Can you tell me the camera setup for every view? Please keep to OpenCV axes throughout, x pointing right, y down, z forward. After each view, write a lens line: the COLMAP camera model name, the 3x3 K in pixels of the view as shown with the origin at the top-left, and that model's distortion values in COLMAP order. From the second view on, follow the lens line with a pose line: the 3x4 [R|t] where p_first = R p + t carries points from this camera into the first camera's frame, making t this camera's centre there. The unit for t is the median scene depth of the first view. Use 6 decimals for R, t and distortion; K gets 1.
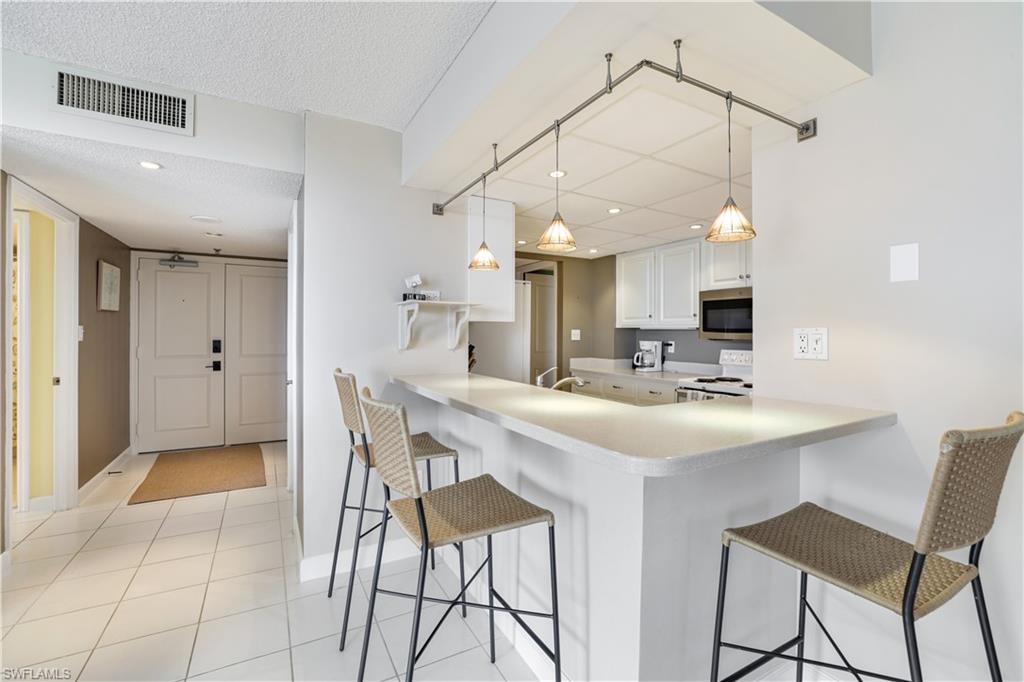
lens RADIAL K [[439.9, 0, 507.0], [0, 439.9, 338.2], [0, 0, 1]] dist [-0.024236, 0.000025]
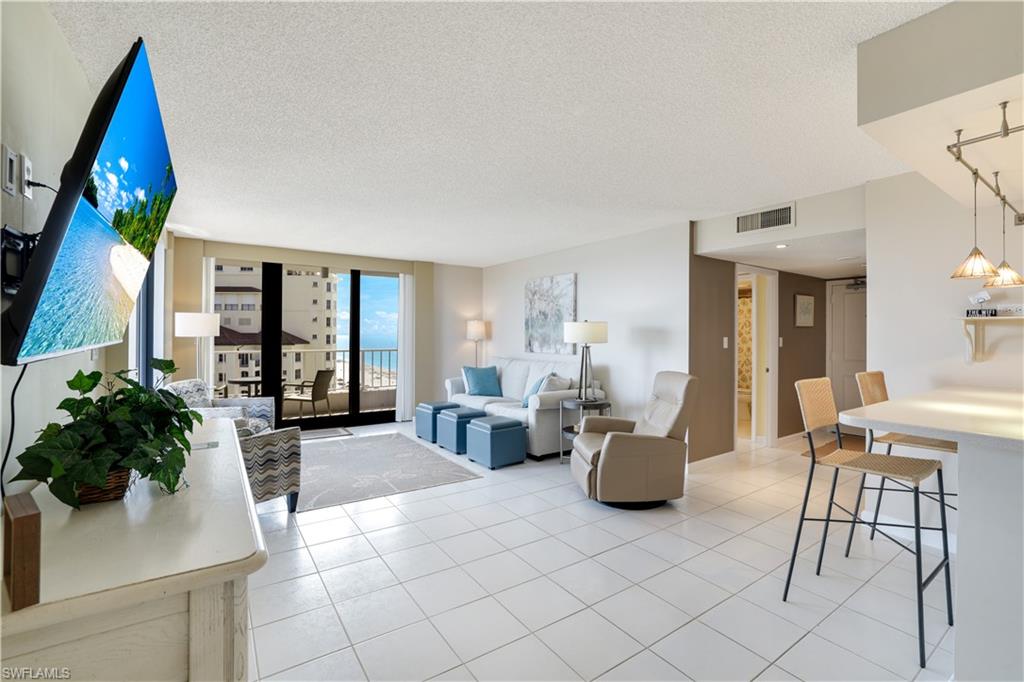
lens RADIAL K [[439.9, 0, 509.2], [0, 439.9, 335.3], [0, 0, 1]] dist [-0.024236, 0.000025]
pose [[0.086325, -0.000897, -0.996267, 0.516159], [-0.018083, 0.999833, -0.002467, -0.013128], [0.996103, 0.018228, 0.086294, -0.147005]]
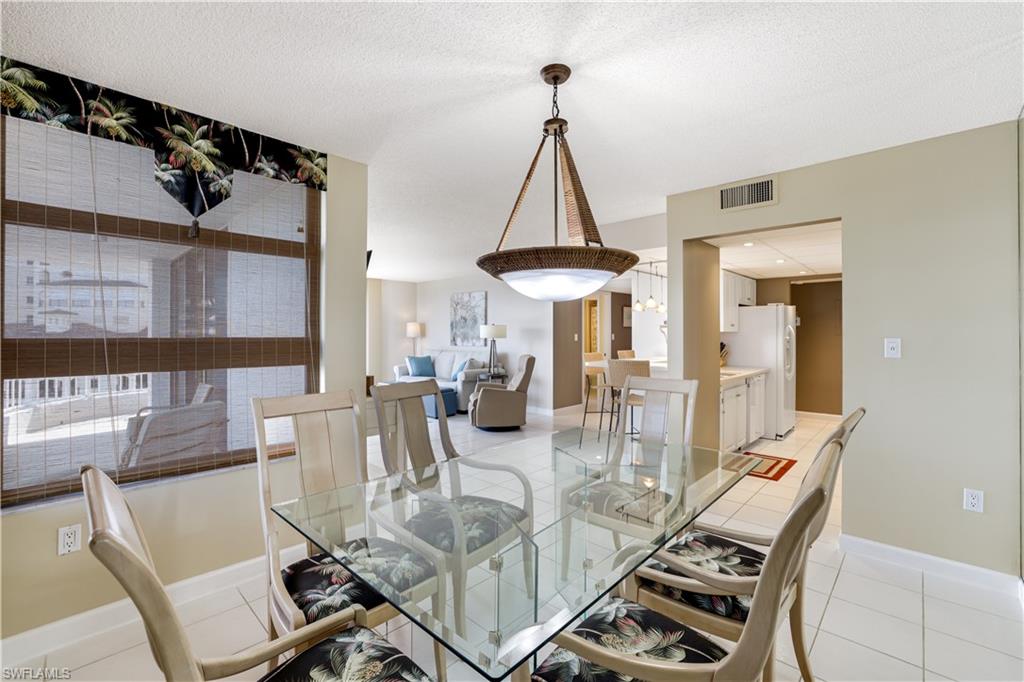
lens RADIAL K [[439.9, 0, 511.6], [0, 439.9, 331.6], [0, 0, 1]] dist [-0.024236, 0.000025]
pose [[0.291724, -0.003462, -0.956496, 1.304224], [-0.006248, 0.999965, -0.005525, -0.018349], [0.956482, 0.007588, 0.291692, -0.342937]]
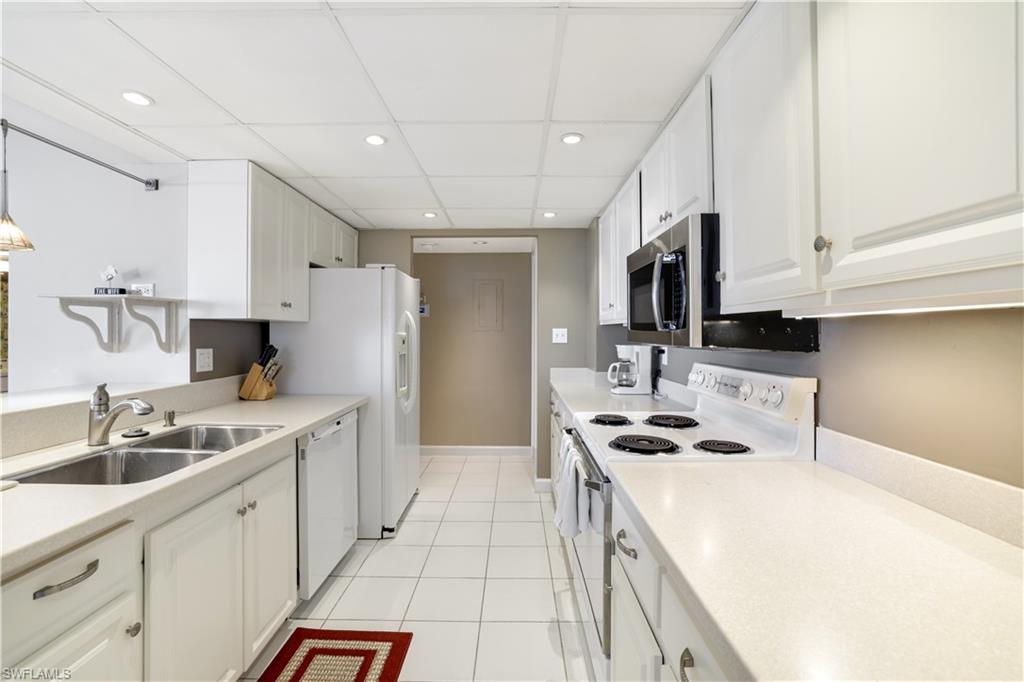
lens RADIAL K [[439.9, 0, 507.2], [0, 439.9, 335.1], [0, 0, 1]] dist [-0.024236, 0.000025]
pose [[0.868988, -0.001336, -0.494831, 0.640946], [-0.002638, 0.999970, -0.007333, -0.003911], [0.494825, 0.007678, 0.868959, 0.485815]]
